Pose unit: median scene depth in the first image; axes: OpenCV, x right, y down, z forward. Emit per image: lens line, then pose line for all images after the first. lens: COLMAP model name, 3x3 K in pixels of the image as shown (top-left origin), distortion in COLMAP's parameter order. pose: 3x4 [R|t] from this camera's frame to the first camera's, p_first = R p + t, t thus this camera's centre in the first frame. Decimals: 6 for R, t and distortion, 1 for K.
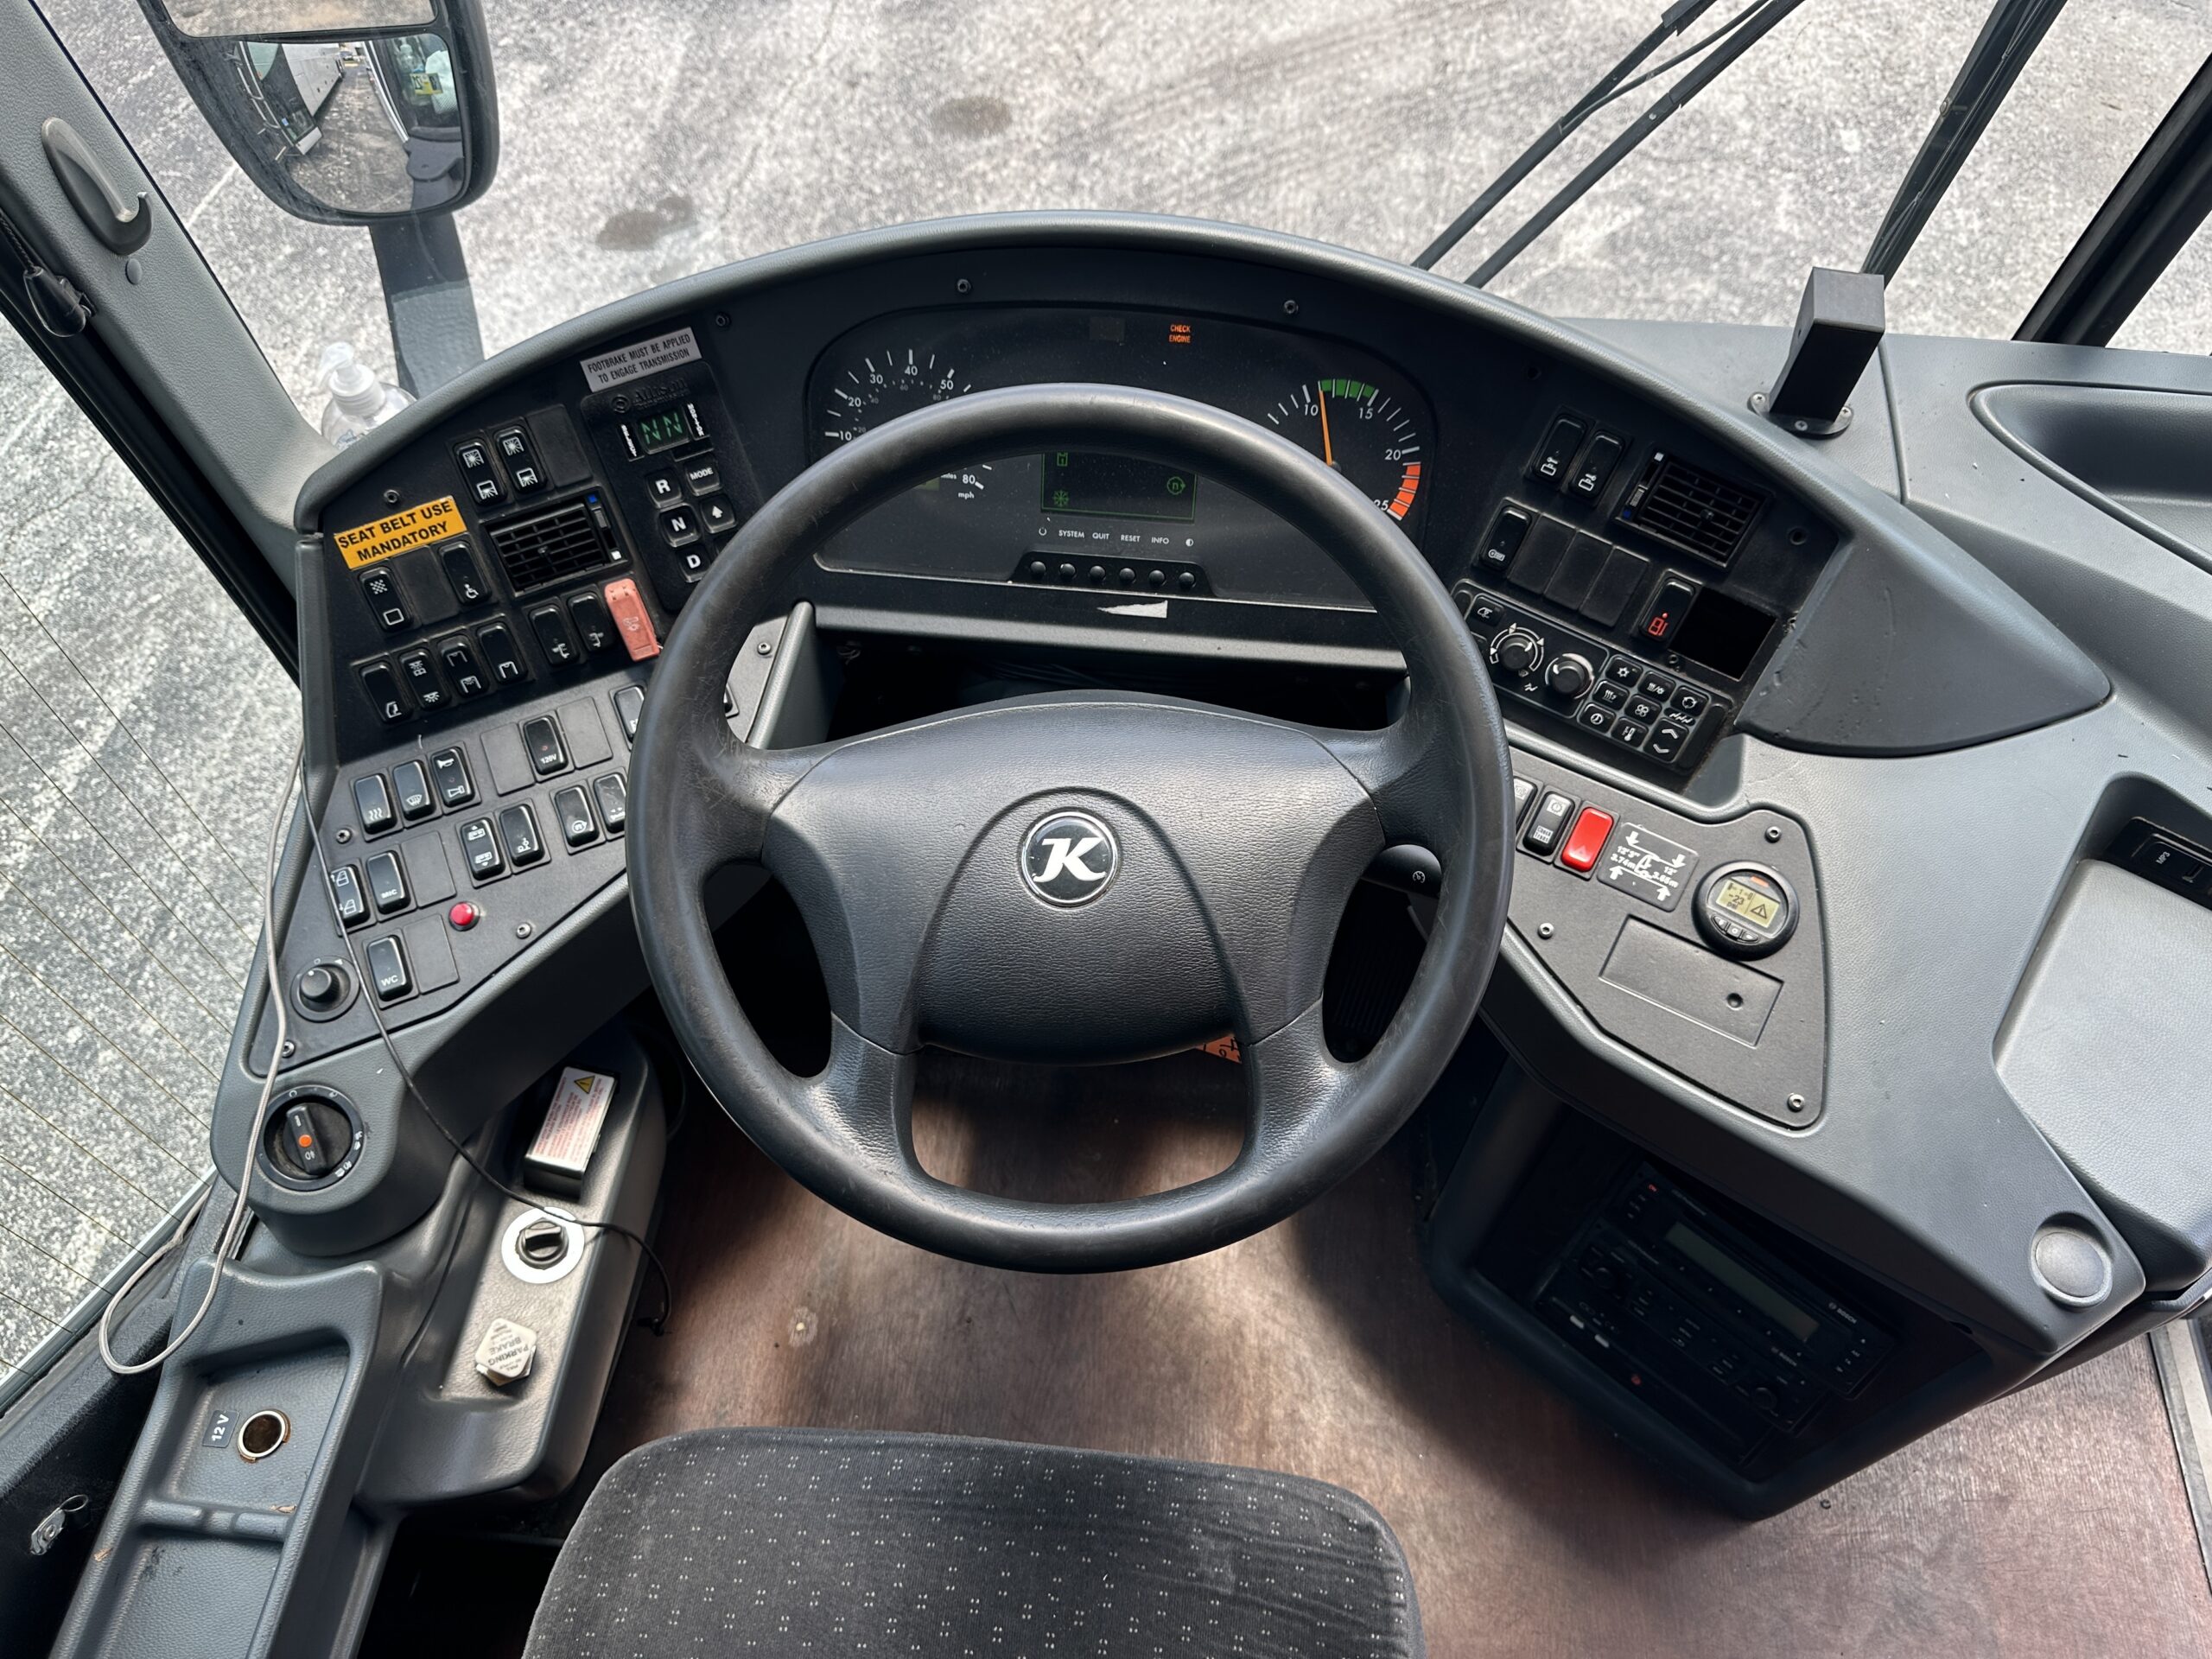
lens RADIAL K [[1594.0, 0, 1095.8], [0, 1594.0, 837.9], [0, 0, 1]] dist [0.002199, -0.006306]
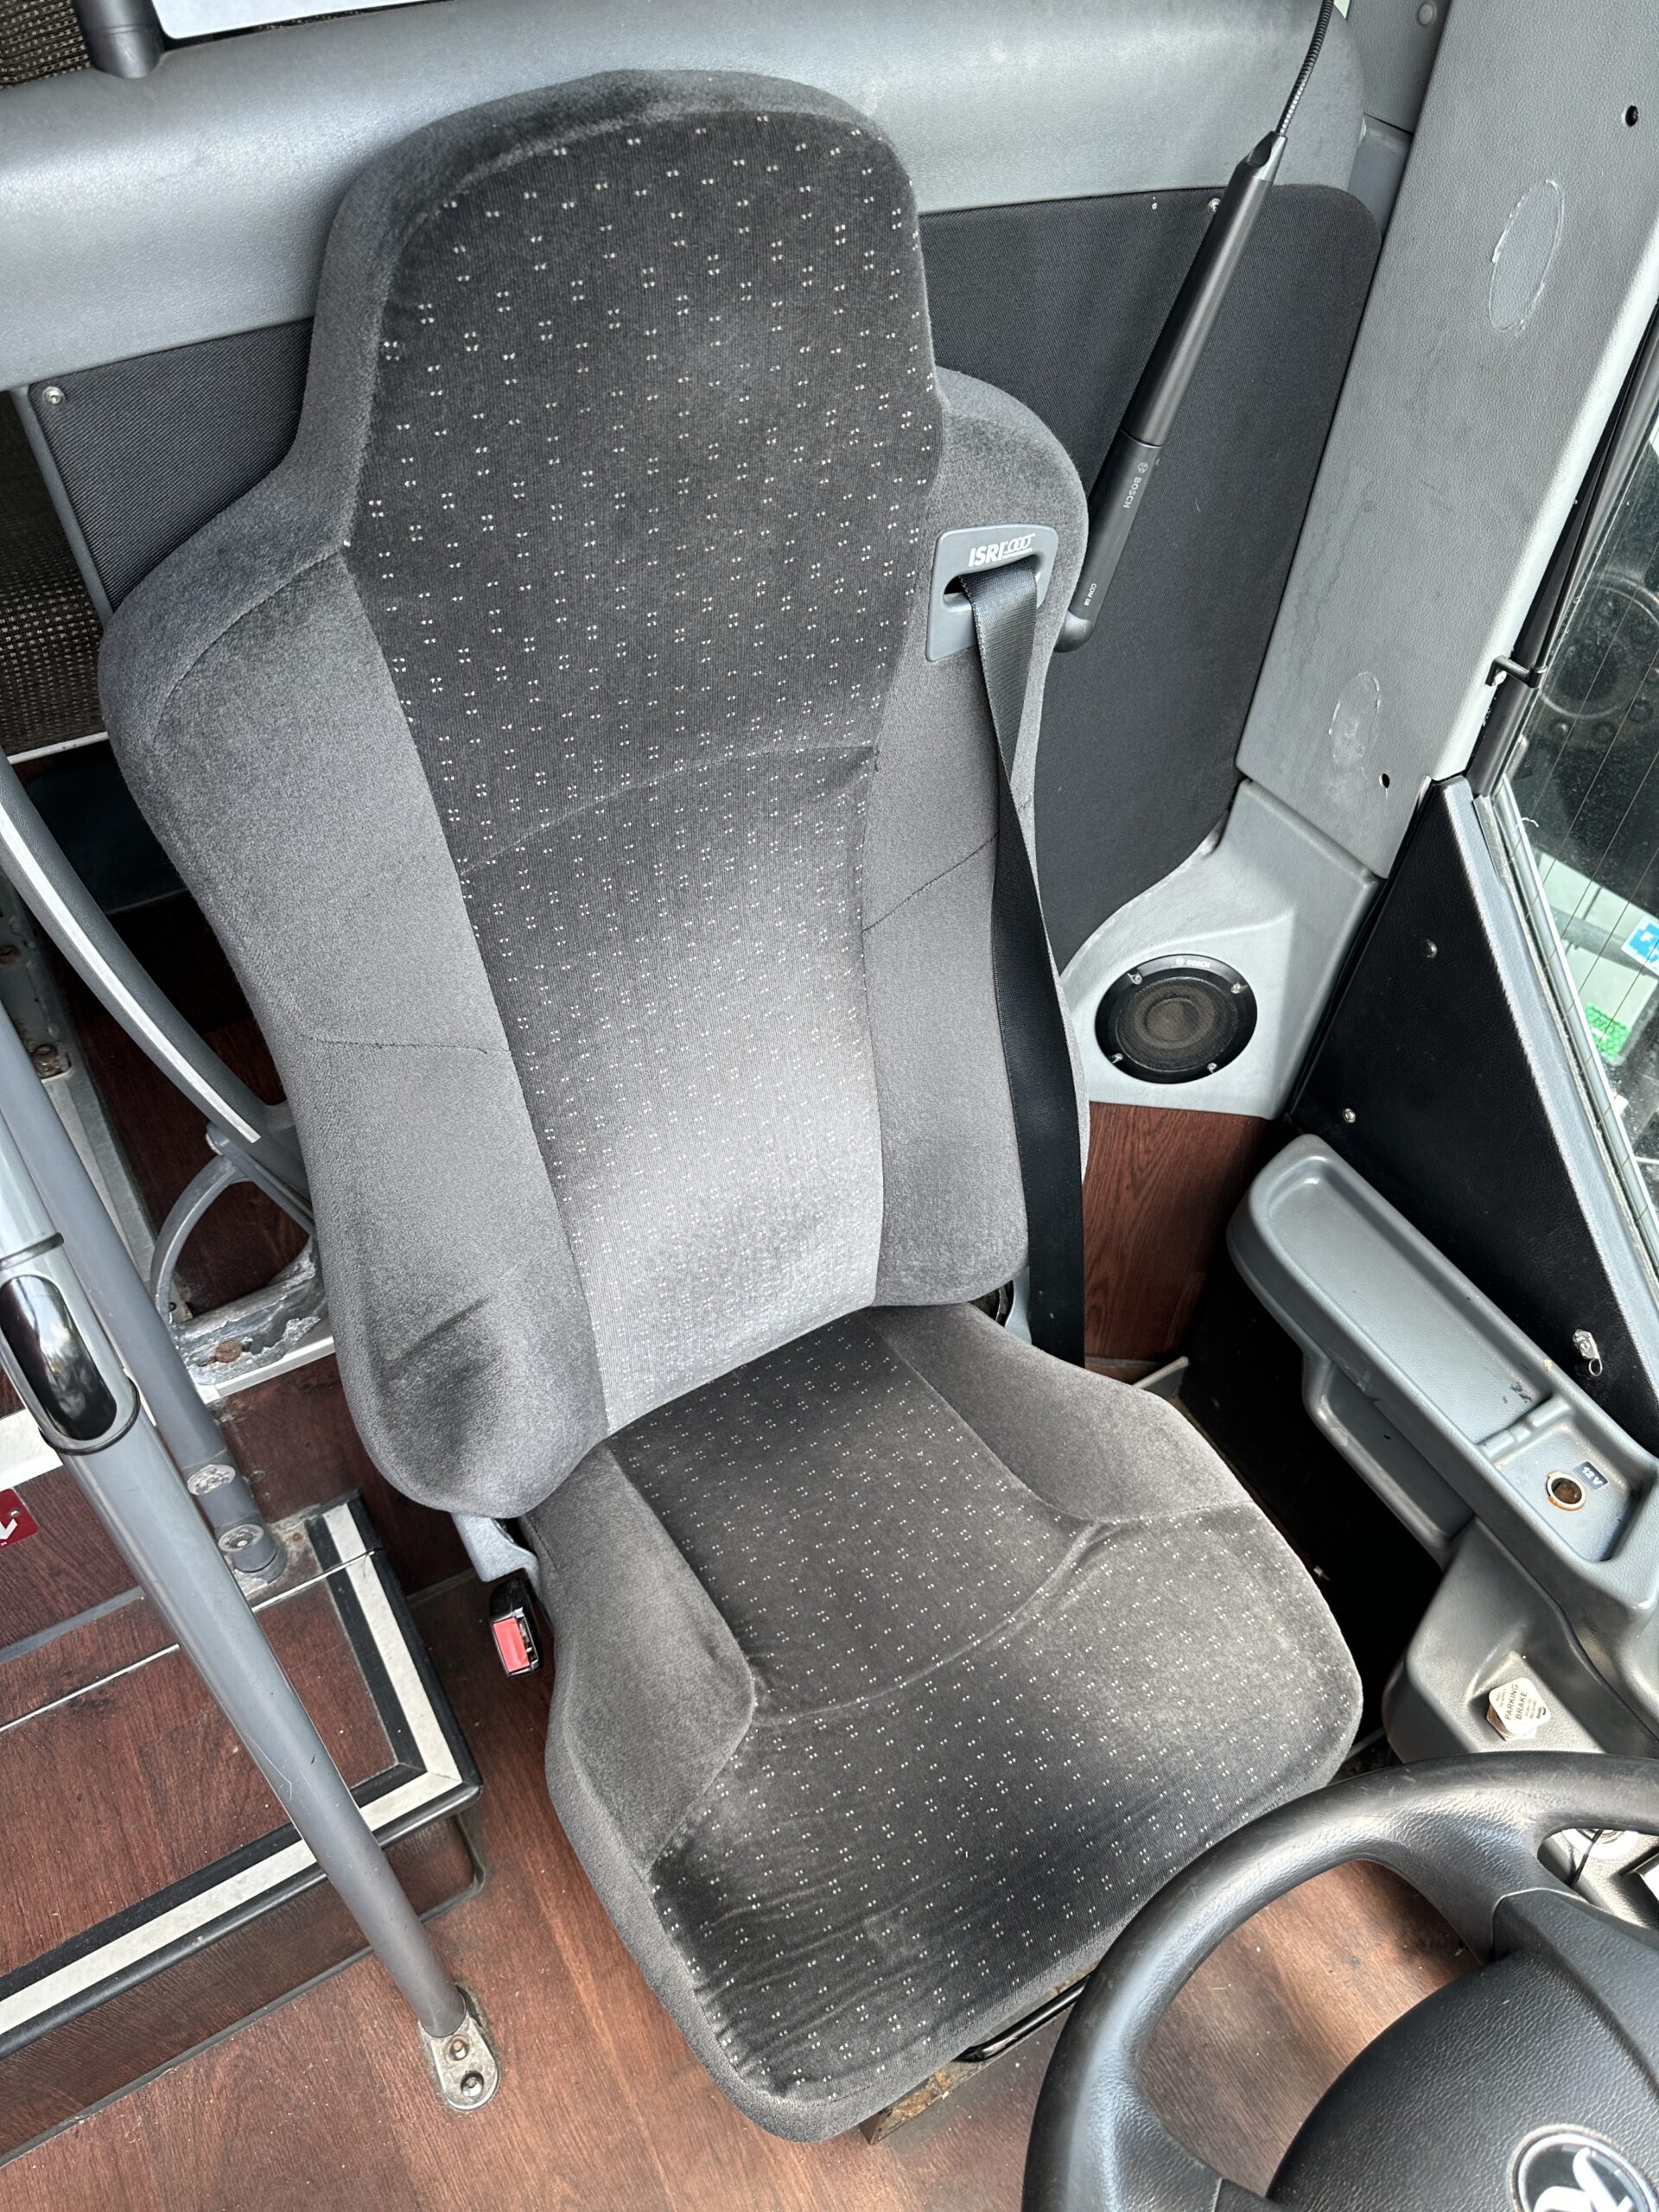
lens RADIAL K [[1594.0, 0, 829.5], [0, 1594.0, 1106.0], [0, 0, 1]] dist [0.002199, -0.006306]
pose [[-0.802920, 0.413050, -0.429779, 0.332884], [-0.523863, -0.144954, 0.839378, -0.312905], [0.284407, 0.899099, 0.332767, 0.169458]]
